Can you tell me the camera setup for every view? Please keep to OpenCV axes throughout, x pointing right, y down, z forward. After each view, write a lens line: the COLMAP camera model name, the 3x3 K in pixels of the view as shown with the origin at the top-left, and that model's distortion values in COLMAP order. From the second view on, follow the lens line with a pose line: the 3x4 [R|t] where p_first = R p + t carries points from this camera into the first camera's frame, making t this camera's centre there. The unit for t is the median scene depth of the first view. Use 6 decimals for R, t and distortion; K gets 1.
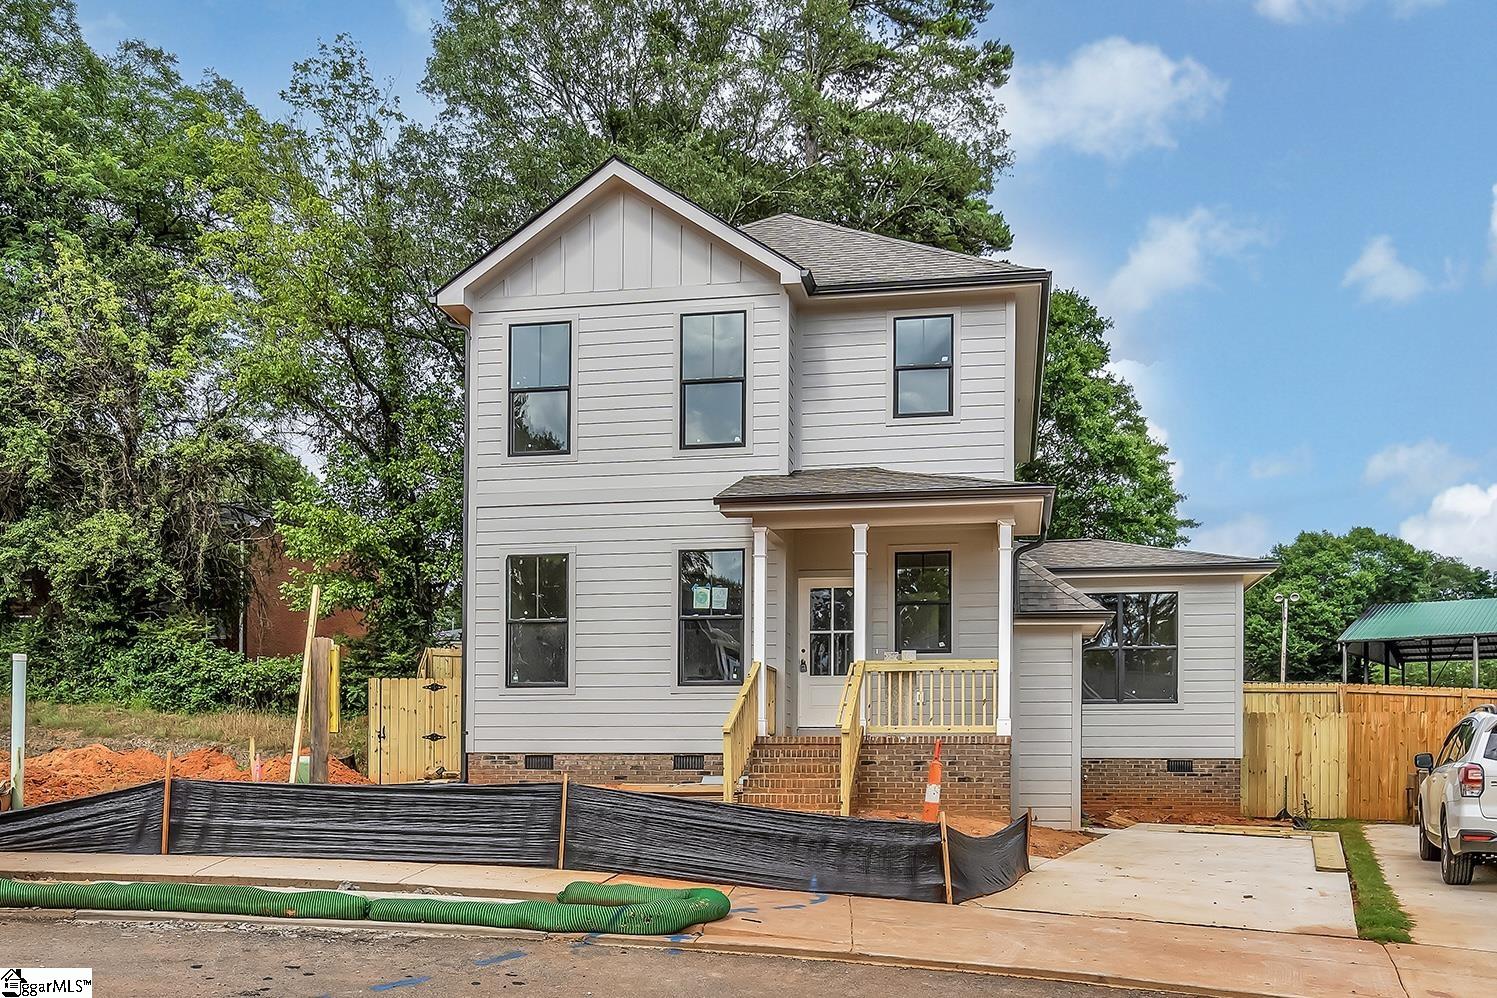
lens RADIAL K [[663.3, 0, 749.7], [0, 663.3, 501.1], [0, 0, 1]] dist [-0.001873, 0.000250]
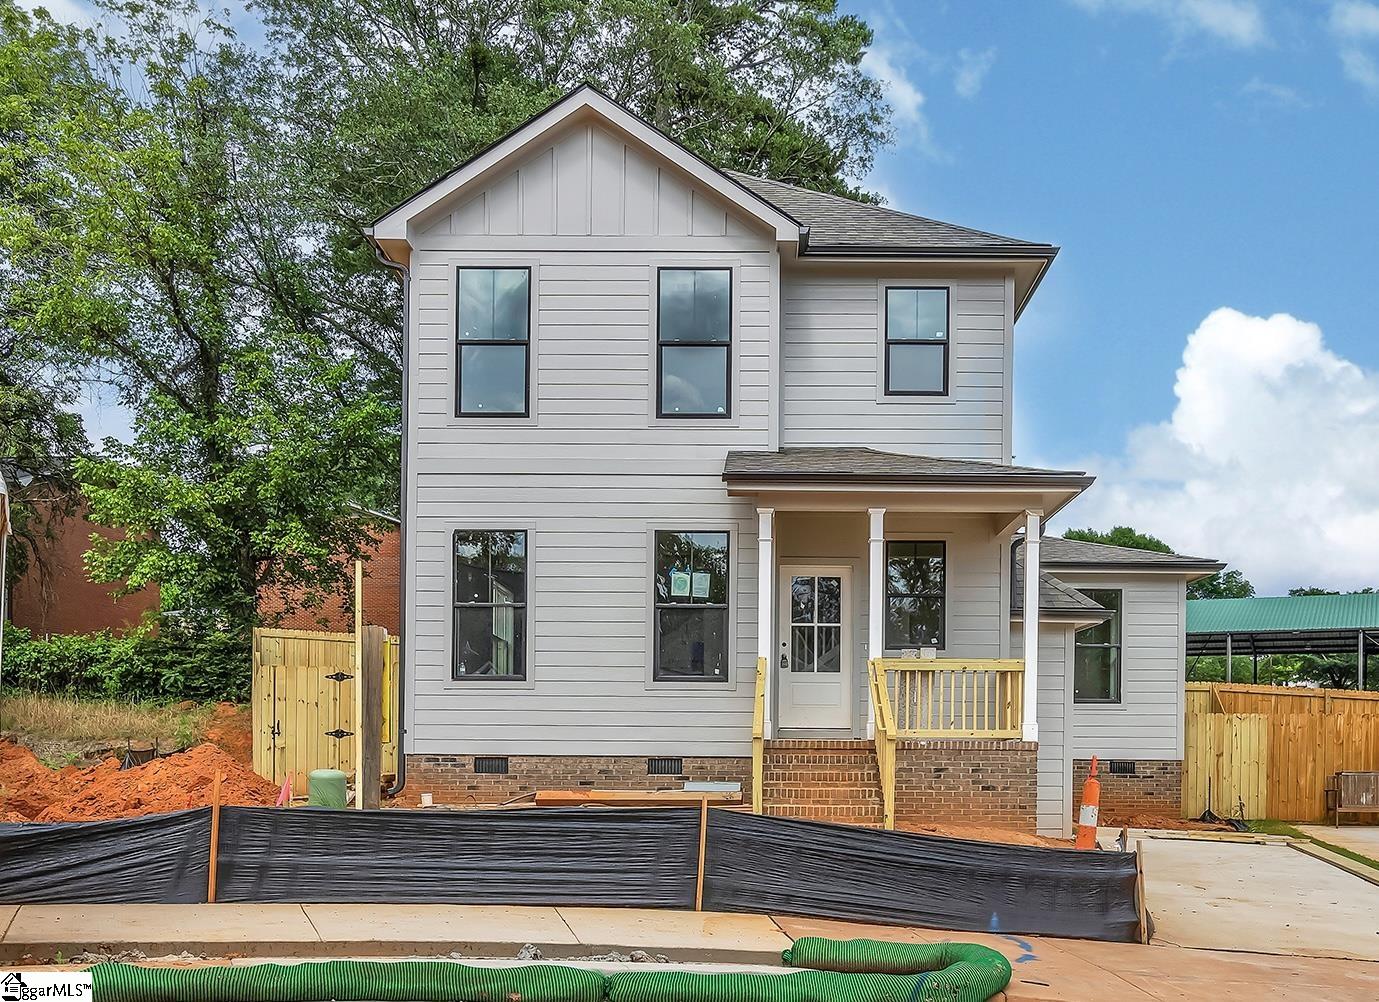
lens RADIAL K [[695.8, 0, 649.9], [0, 695.8, 491.4], [0, 0, 1]] dist [-0.002111, 0.002240]
pose [[0.995165, 0.038272, 0.090453, -0.192319], [-0.039684, 0.999116, 0.013864, 0.008133], [-0.089843, -0.017386, 0.995804, 0.062066]]
